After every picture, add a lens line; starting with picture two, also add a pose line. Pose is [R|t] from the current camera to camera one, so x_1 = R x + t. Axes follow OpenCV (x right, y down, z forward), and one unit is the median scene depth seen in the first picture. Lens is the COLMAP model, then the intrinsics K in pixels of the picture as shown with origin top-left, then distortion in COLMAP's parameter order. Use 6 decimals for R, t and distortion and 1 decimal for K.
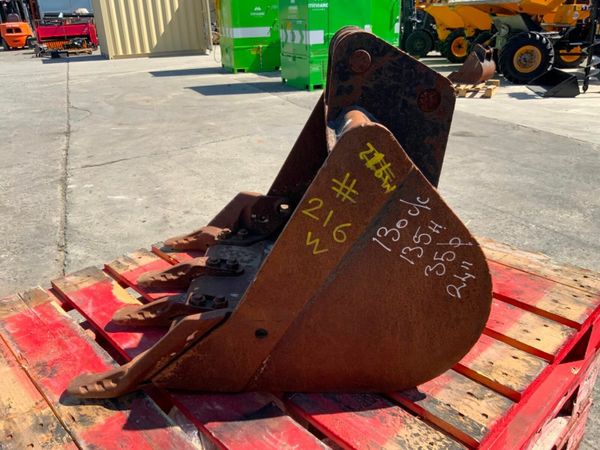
lens RADIAL K [[501.5, 0, 298.8], [0, 501.5, 228.7], [0, 0, 1]] dist [0.047225, -0.100821]
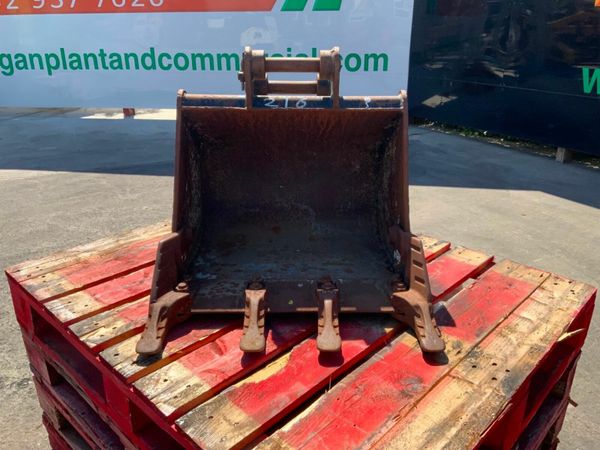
lens RADIAL K [[501.5, 0, 297.7], [0, 501.5, 221.2], [0, 0, 1]] dist [0.047225, -0.100821]
pose [[-0.054113, -0.330863, 0.942126, -1.496962], [0.402013, 0.856445, 0.323863, -0.465480], [-0.914034, 0.396272, 0.086667, 1.127964]]
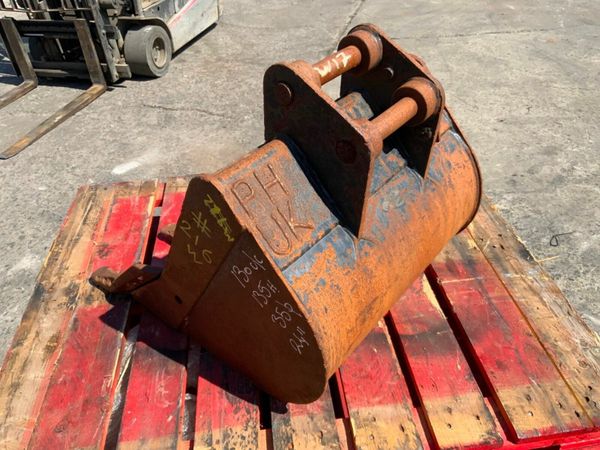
lens RADIAL K [[501.5, 0, 295.0], [0, 501.5, 225.7], [0, 0, 1]] dist [0.047225, -0.100821]
pose [[0.797003, 0.354030, -0.489335, 0.666735], [-0.217416, 0.924049, 0.314426, -0.390321], [0.563485, -0.144209, 0.813442, 0.192004]]
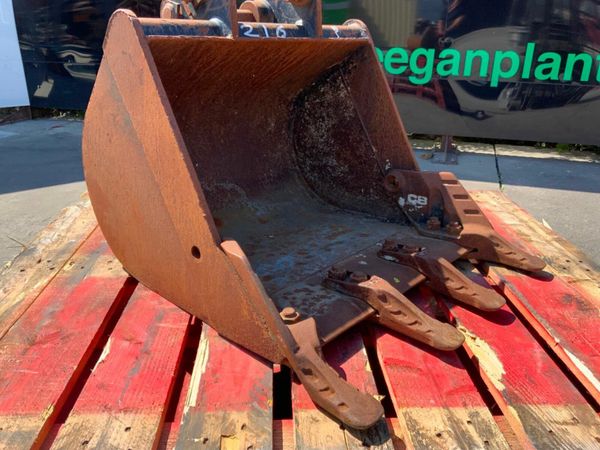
lens RADIAL K [[501.5, 0, 296.4], [0, 501.5, 226.5], [0, 0, 1]] dist [0.047225, -0.100821]
pose [[-0.760764, -0.223647, 0.609278, -0.737775], [0.265178, 0.749715, 0.606307, -0.624836], [-0.592384, 0.622824, -0.511050, 1.951113]]
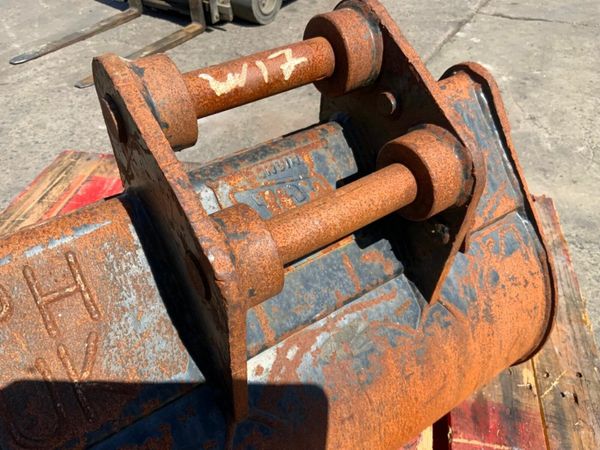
lens RADIAL K [[501.5, 0, 302.9], [0, 501.5, 222.6], [0, 0, 1]] dist [0.047225, -0.100821]
pose [[0.590809, 0.546388, -0.593637, 0.520887], [-0.336481, 0.835604, 0.434219, -0.492183], [0.733297, -0.056793, 0.677532, 0.783982]]
